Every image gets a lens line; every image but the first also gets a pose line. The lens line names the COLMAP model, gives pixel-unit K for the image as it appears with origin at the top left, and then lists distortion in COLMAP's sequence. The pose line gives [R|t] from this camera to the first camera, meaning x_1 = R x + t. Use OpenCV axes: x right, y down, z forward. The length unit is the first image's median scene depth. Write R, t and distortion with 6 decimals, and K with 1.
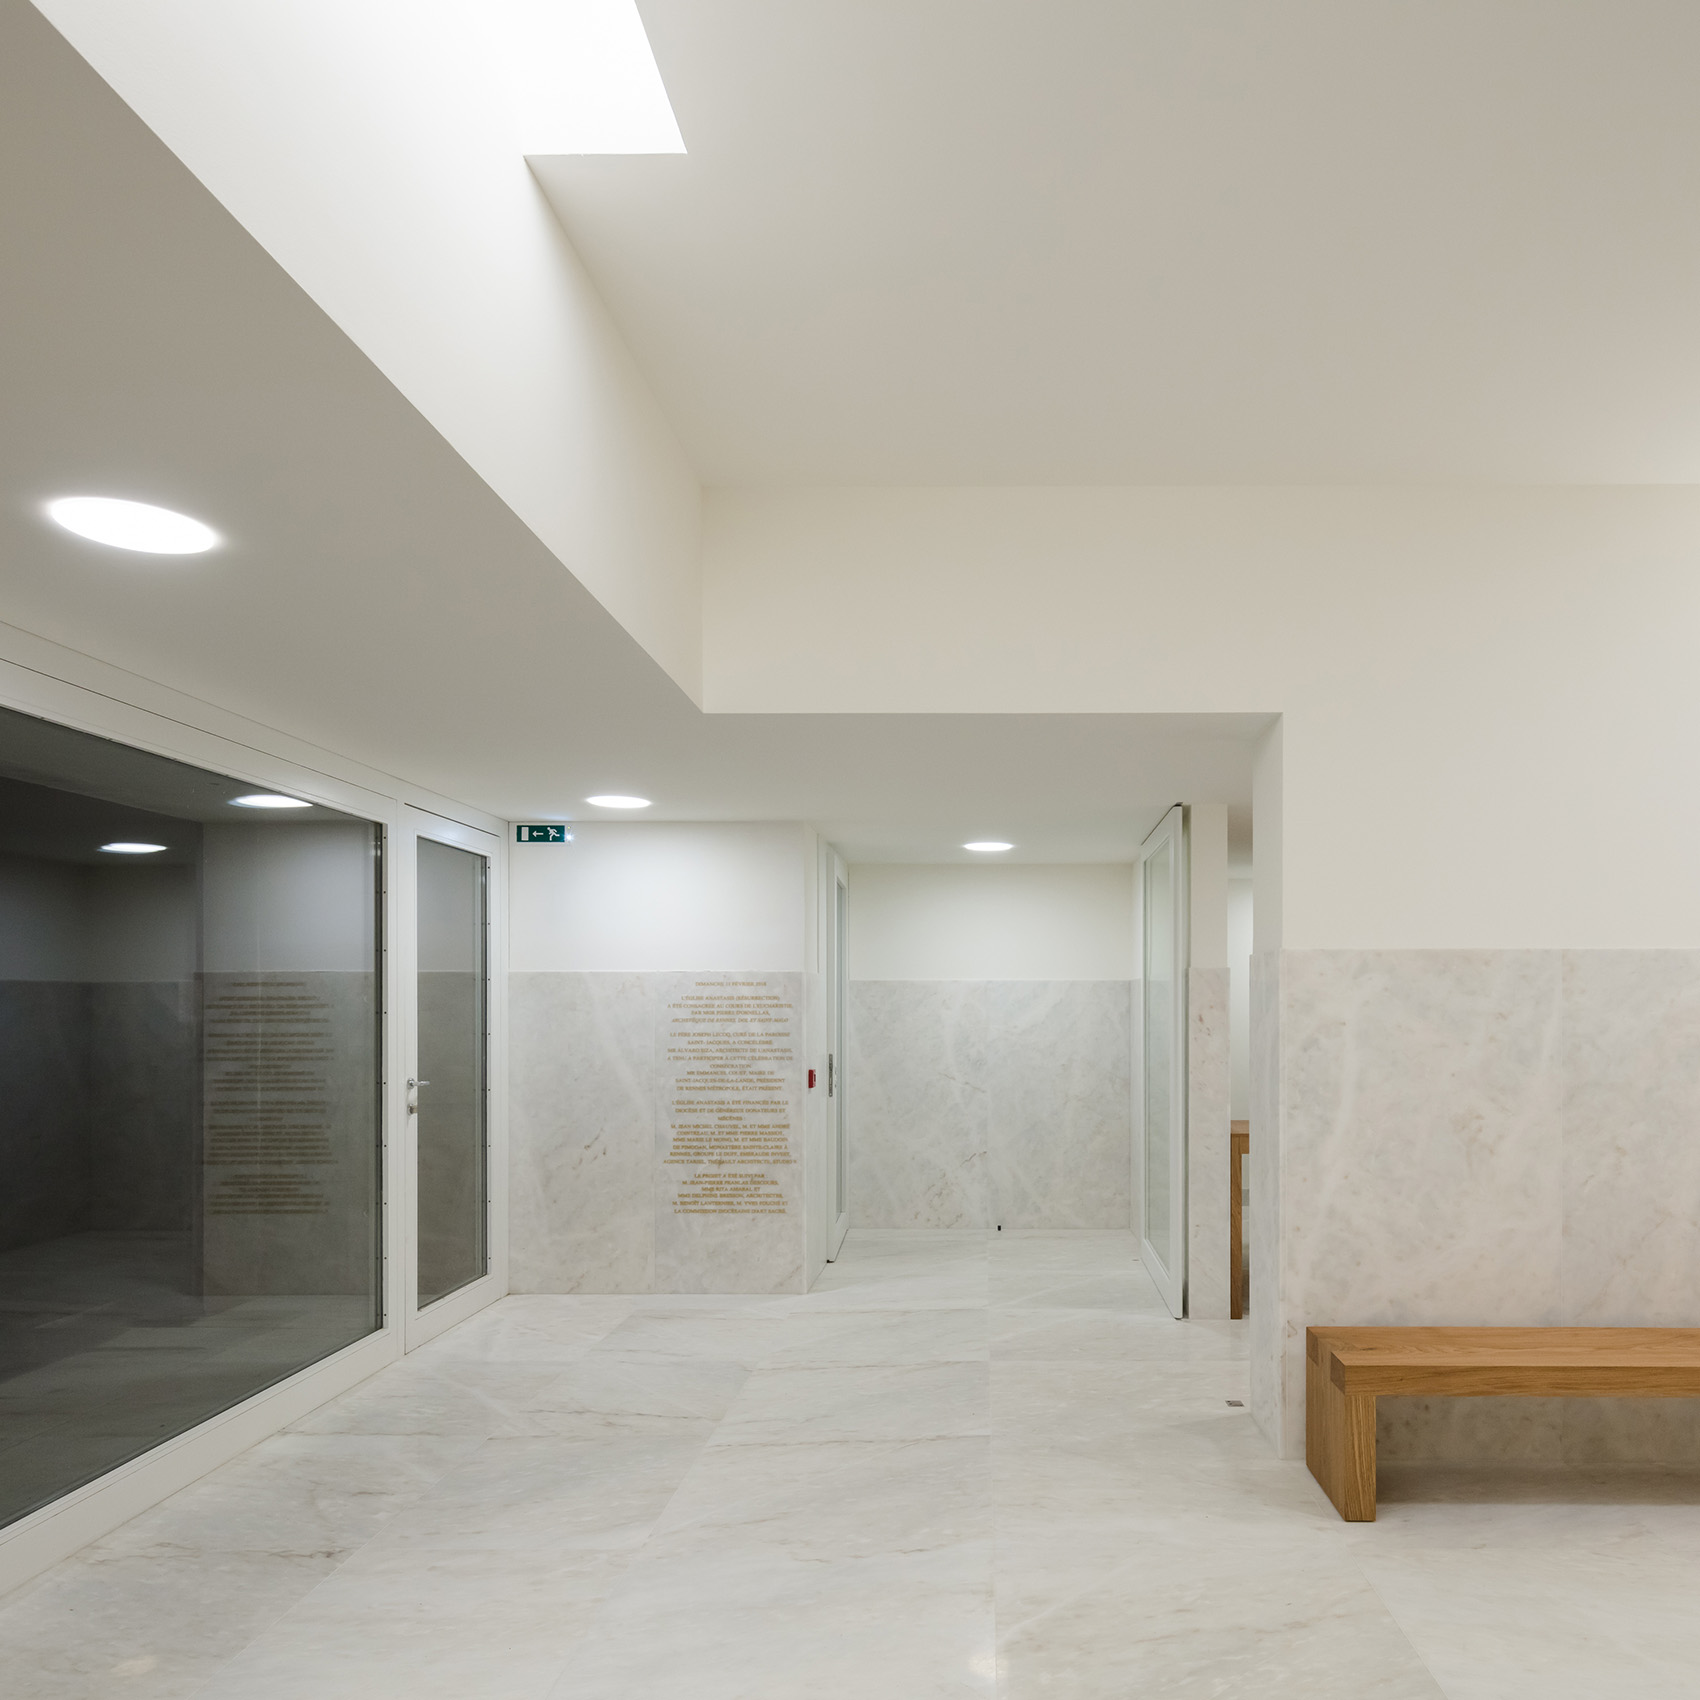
lens RADIAL K [[1196.0, 0, 850.1], [0, 1196.0, 859.4], [0, 0, 1]] dist [0.005852, 0.001065]
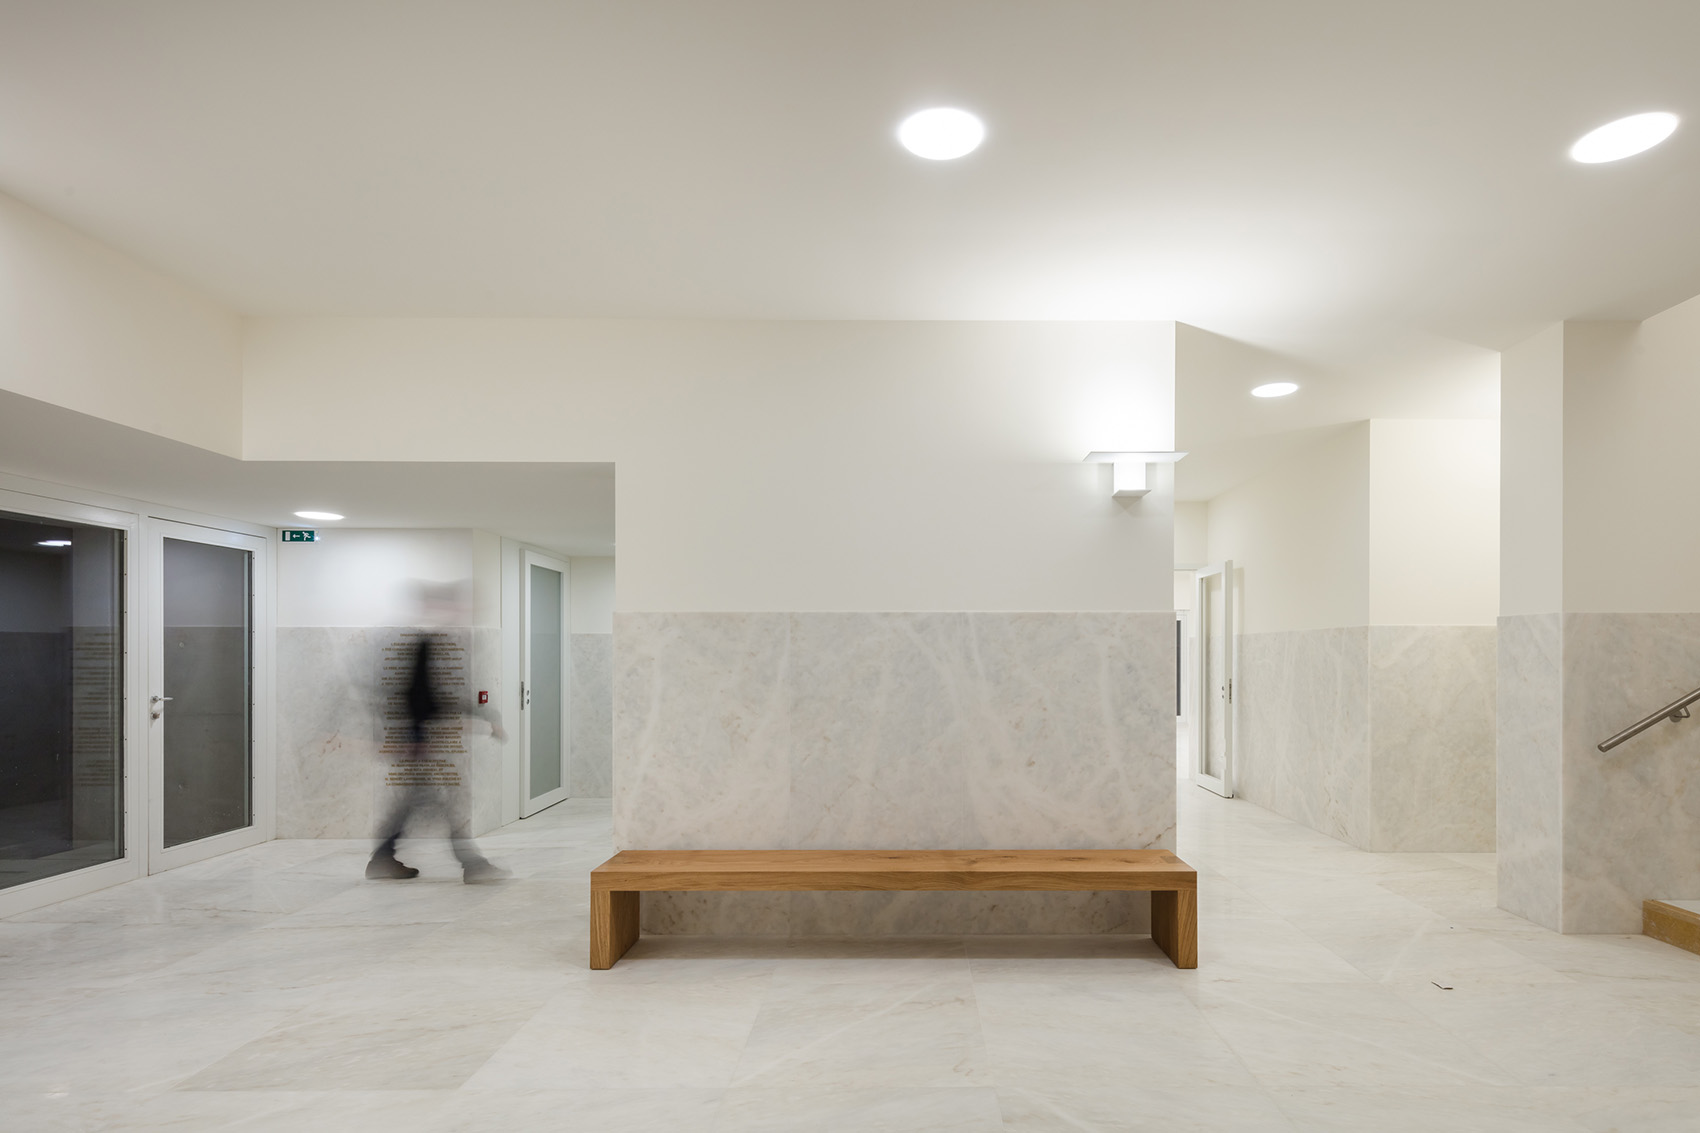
lens RADIAL K [[826.4, 0, 851.0], [0, 826.4, 549.3], [0, 0, 1]] dist [0.001628, -0.001696]
pose [[0.999840, 0.003854, 0.017458, 0.652695], [-0.003777, 0.999983, -0.004478, -0.003994], [-0.017475, 0.004411, 0.999838, -0.097211]]
